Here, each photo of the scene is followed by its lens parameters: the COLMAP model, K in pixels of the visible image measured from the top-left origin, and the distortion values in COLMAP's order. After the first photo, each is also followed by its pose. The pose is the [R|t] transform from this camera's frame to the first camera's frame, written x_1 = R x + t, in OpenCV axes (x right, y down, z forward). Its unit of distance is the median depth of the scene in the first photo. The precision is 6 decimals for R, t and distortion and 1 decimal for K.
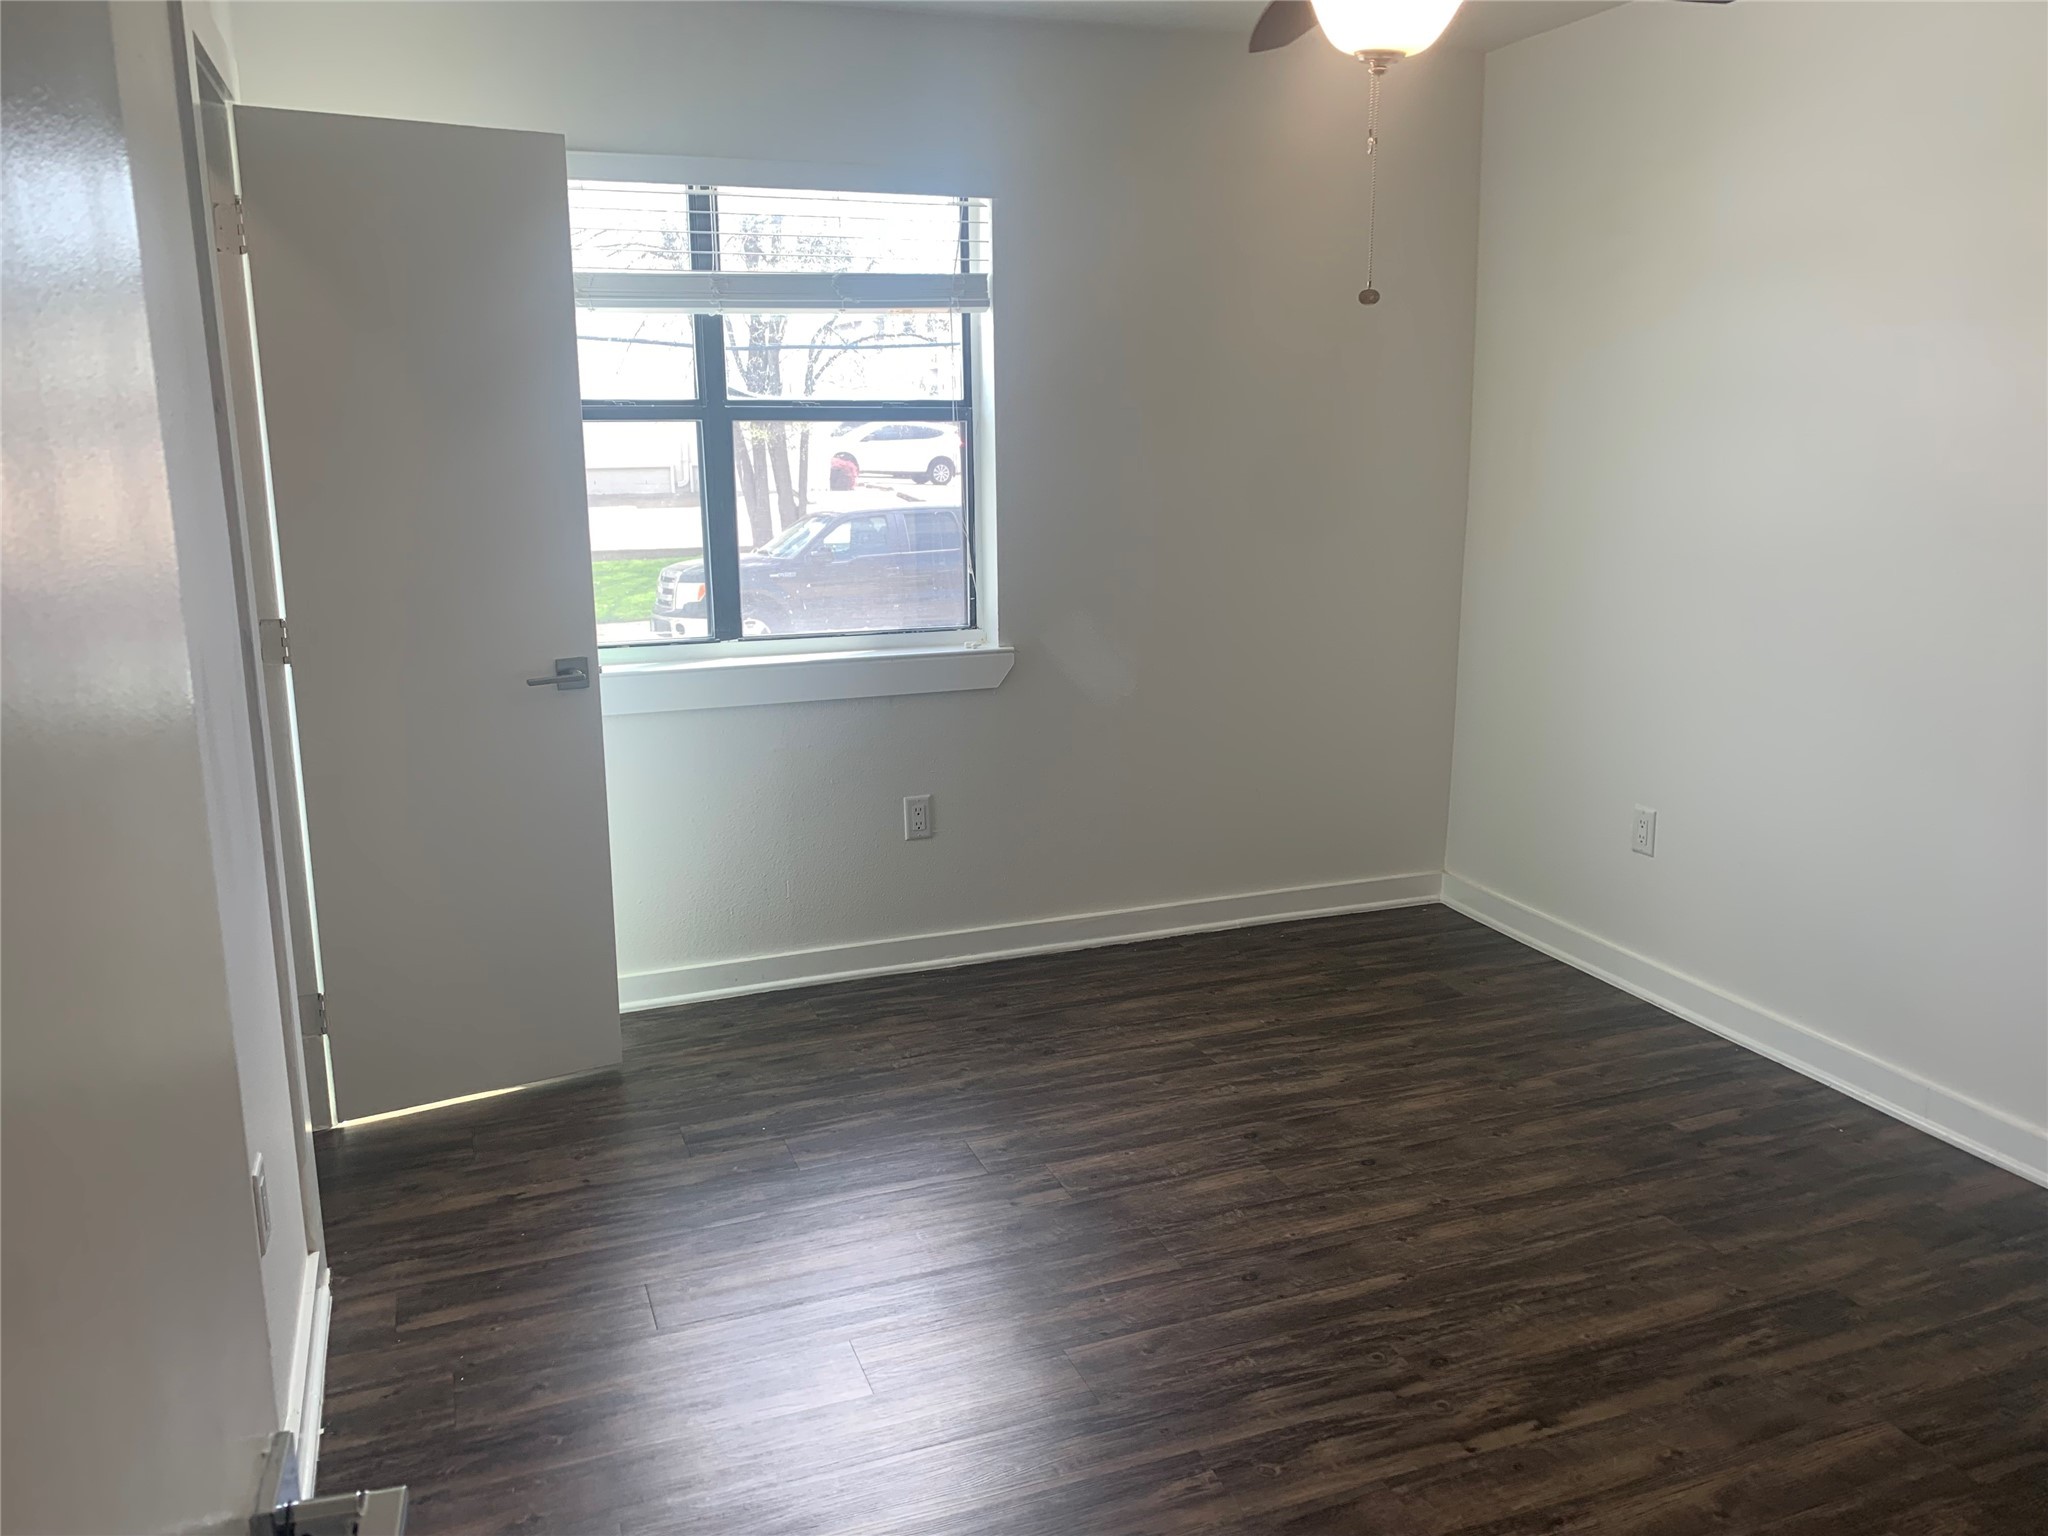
lens RADIAL K [[1578.0, 0, 1027.3], [0, 1578.0, 742.6], [0, 0, 1]] dist [0.079371, -0.105156]
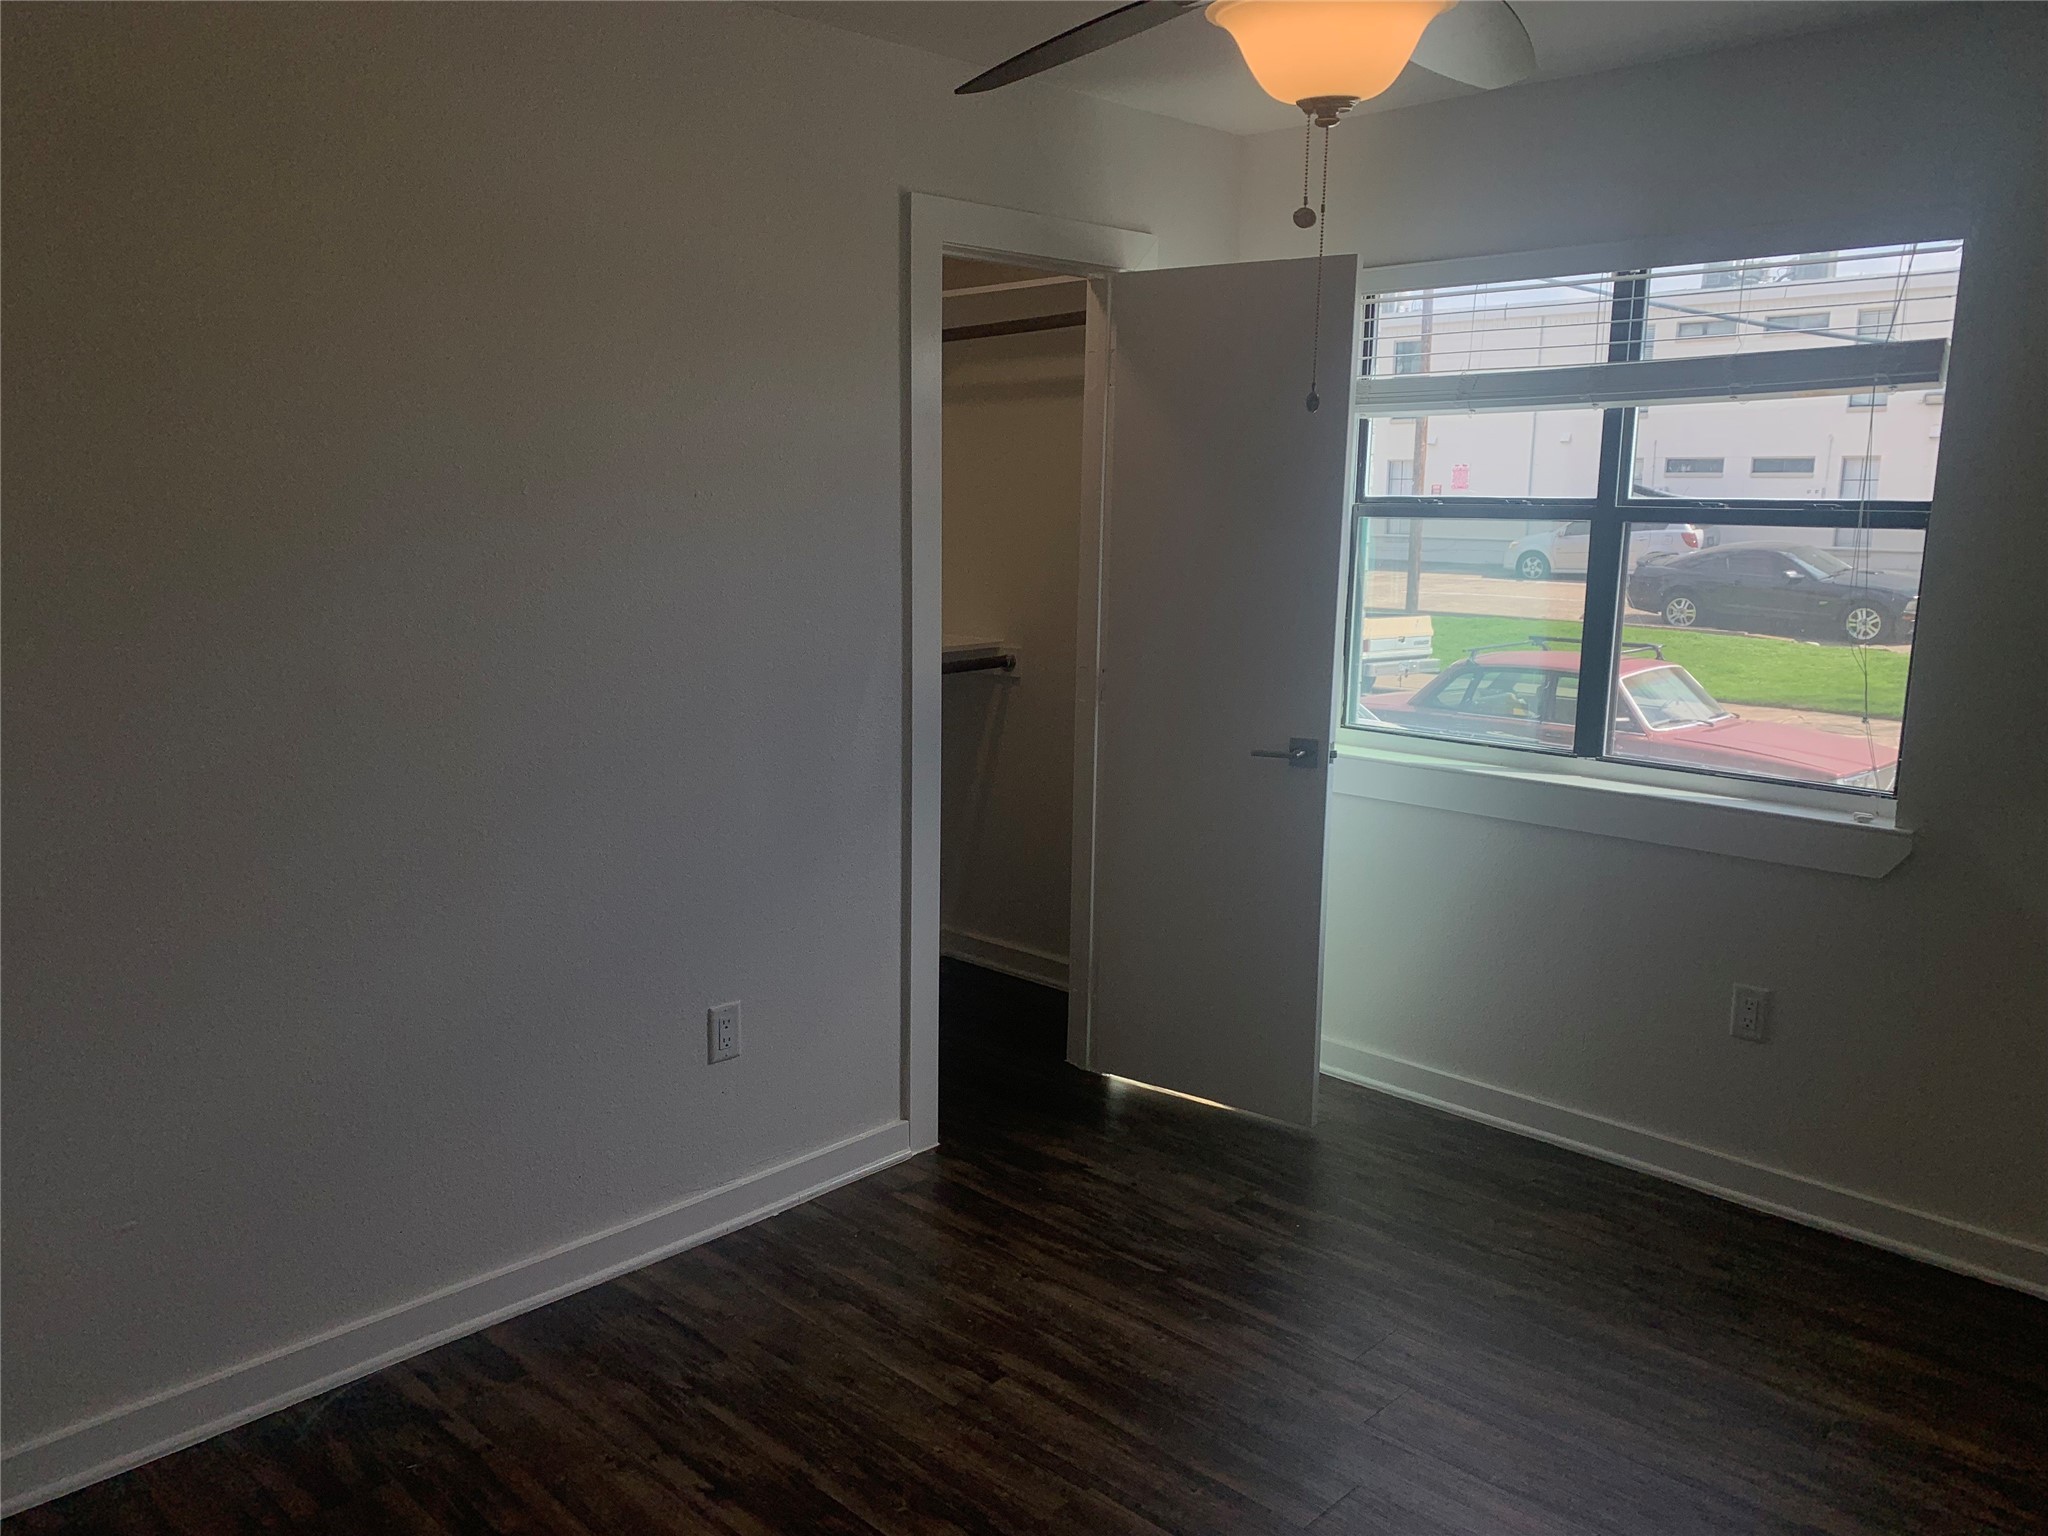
lens RADIAL K [[1573.0, 0, 1024.0], [0, 1573.0, 768.0], [0, 0, 1]] dist [0.077091, -0.101279]
pose [[0.409630, 0.169114, -0.896439, 0.526025], [-0.194507, 0.976261, 0.095292, -0.086587], [0.891274, 0.135330, 0.432800, 0.322633]]
